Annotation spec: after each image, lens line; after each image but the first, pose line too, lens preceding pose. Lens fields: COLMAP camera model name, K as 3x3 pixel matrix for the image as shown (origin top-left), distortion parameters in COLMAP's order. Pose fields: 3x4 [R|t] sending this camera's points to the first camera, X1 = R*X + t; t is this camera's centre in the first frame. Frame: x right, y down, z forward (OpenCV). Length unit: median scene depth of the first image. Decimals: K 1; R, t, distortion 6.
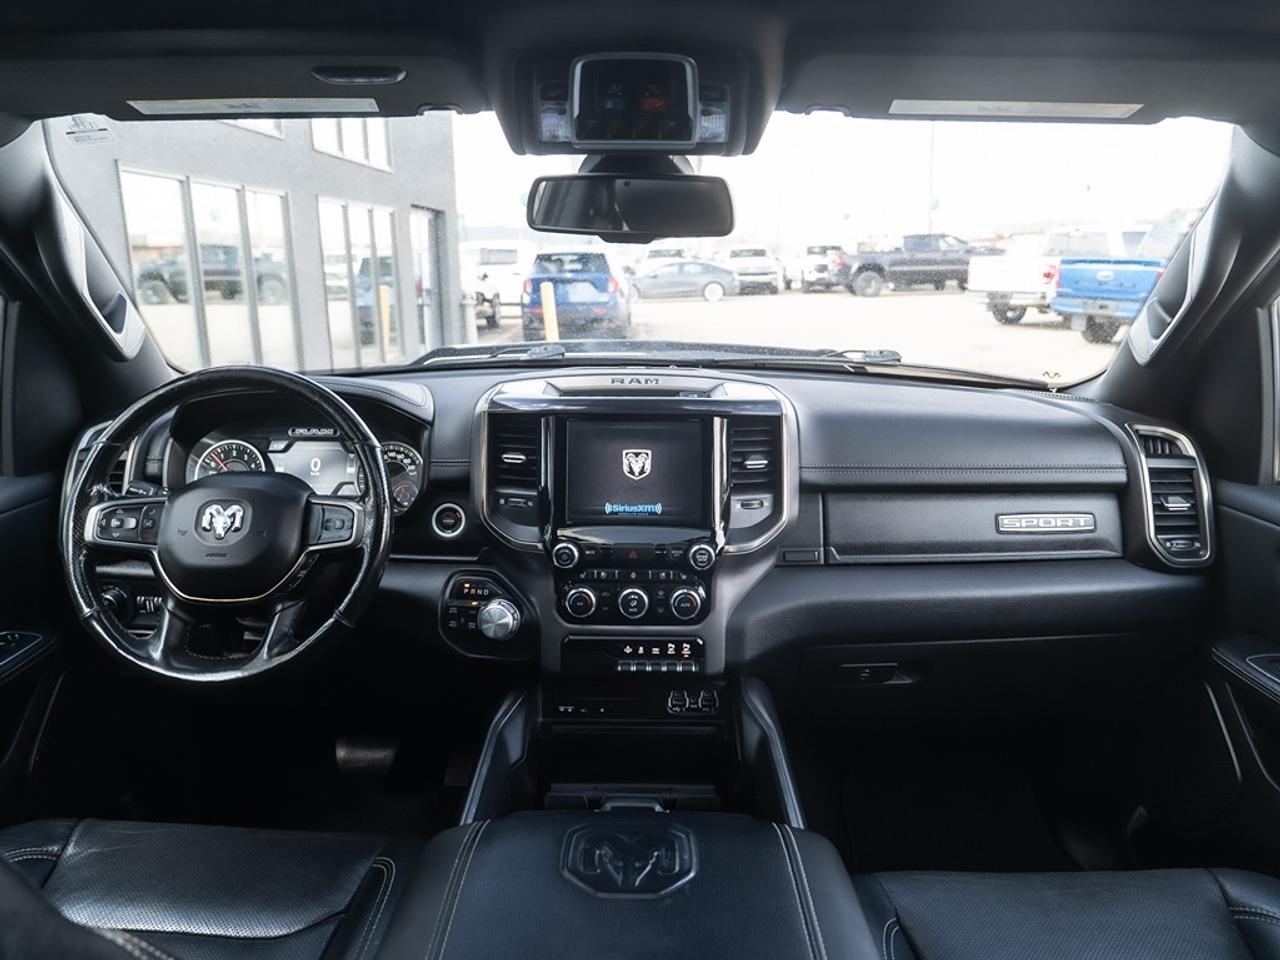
lens RADIAL K [[863.4, 0, 616.0], [0, 863.4, 473.6], [0, 0, 1]] dist [-0.009036, 0.004191]
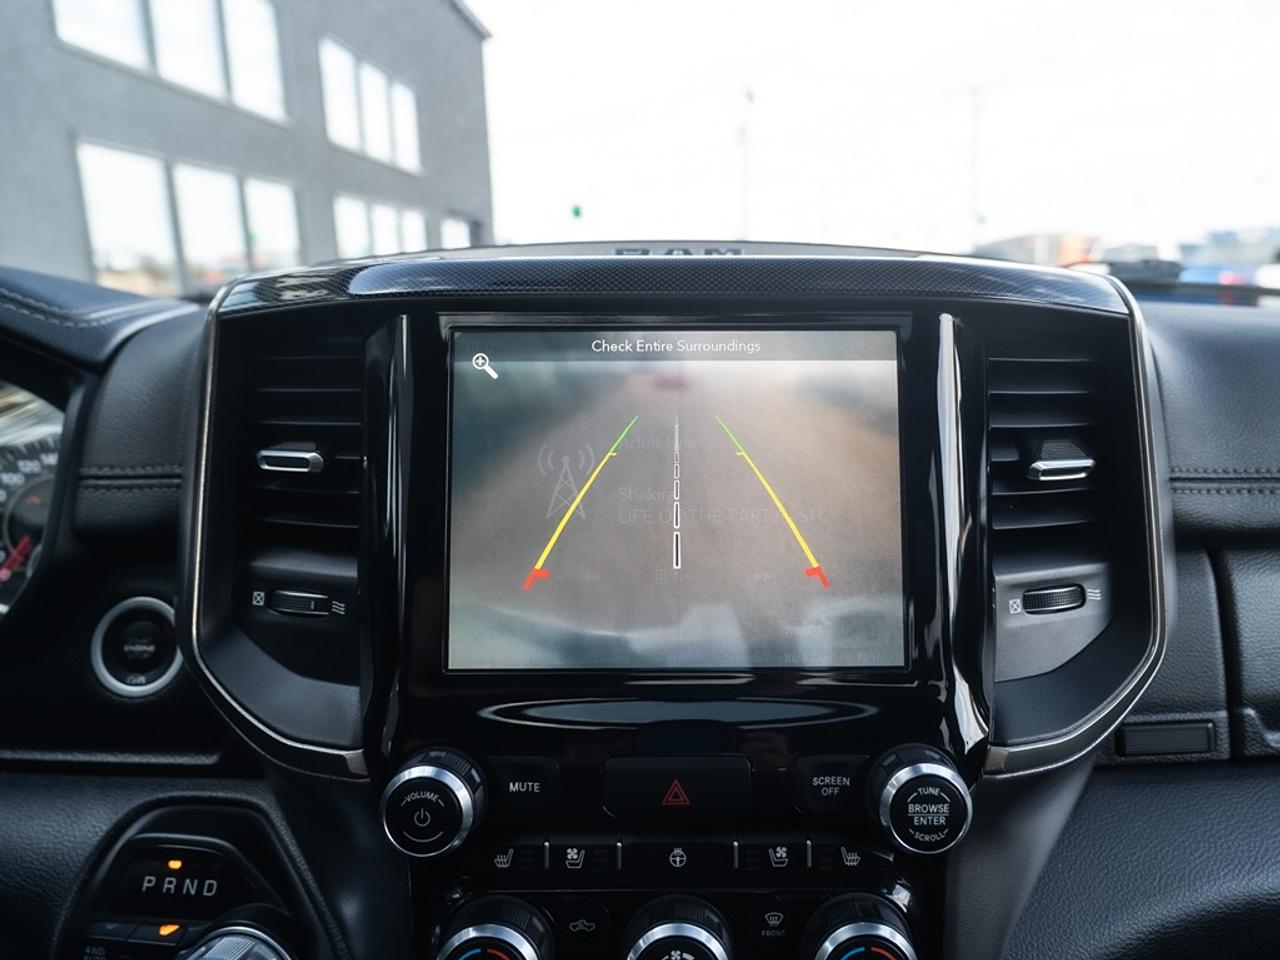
lens RADIAL K [[863.4, 0, 659.5], [0, 863.4, 488.1], [0, 0, 1]] dist [-0.009036, 0.004191]
pose [[0.999905, -0.012243, -0.006285, 0.016530], [0.012202, 0.999905, -0.006378, -0.004138], [0.006363, 0.006300, 0.999960, 0.682013]]
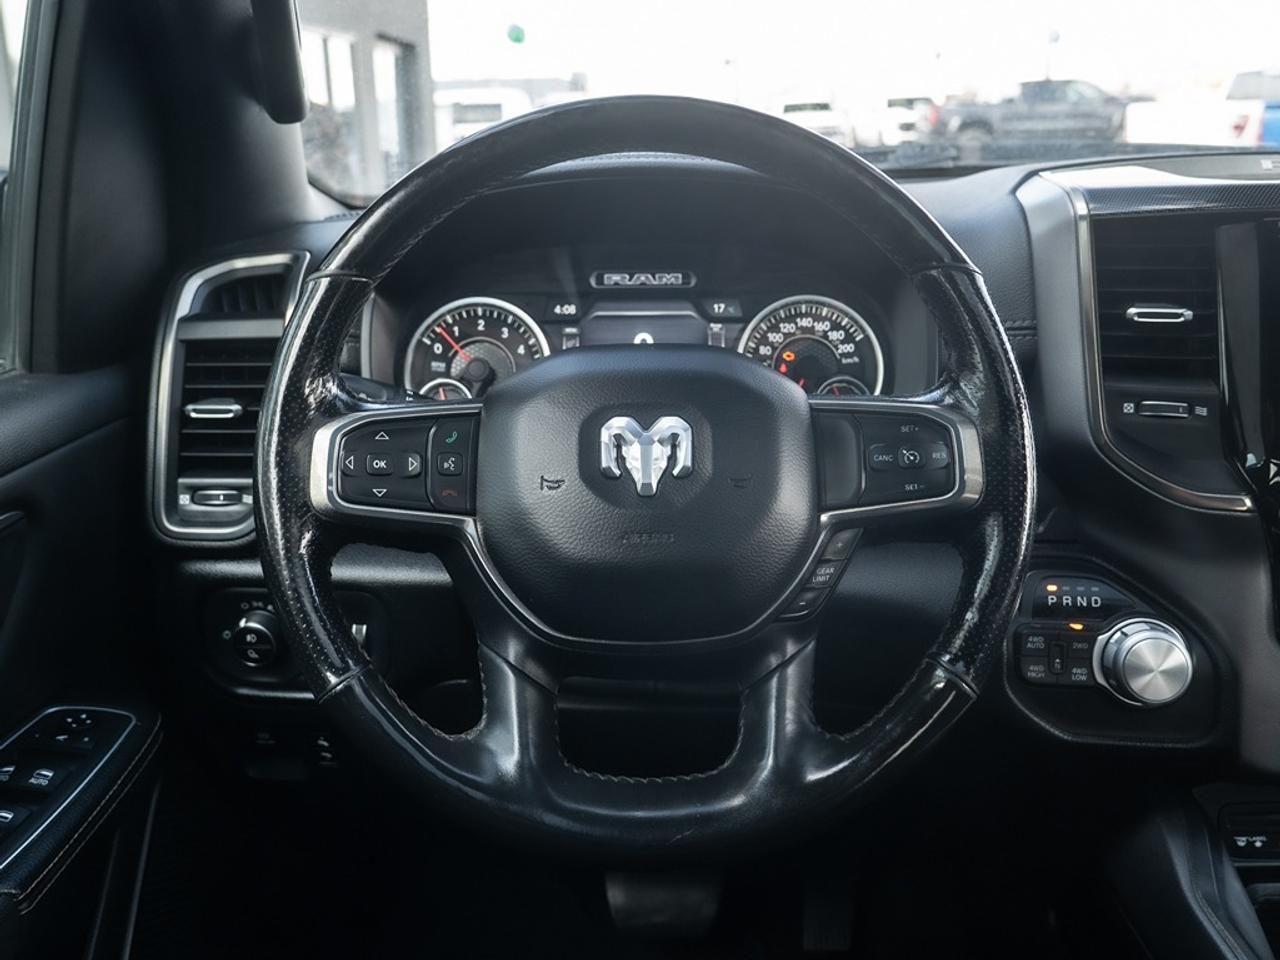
lens RADIAL K [[1151.7, 0, 637.1], [0, 1151.7, 434.5], [0, 0, 1]] dist [-0.018232, 0.003586]
pose [[0.999785, -0.015855, 0.013384, -0.403867], [0.015561, 0.999642, 0.021769, 0.028737], [-0.013724, -0.021556, 0.999673, 0.378650]]
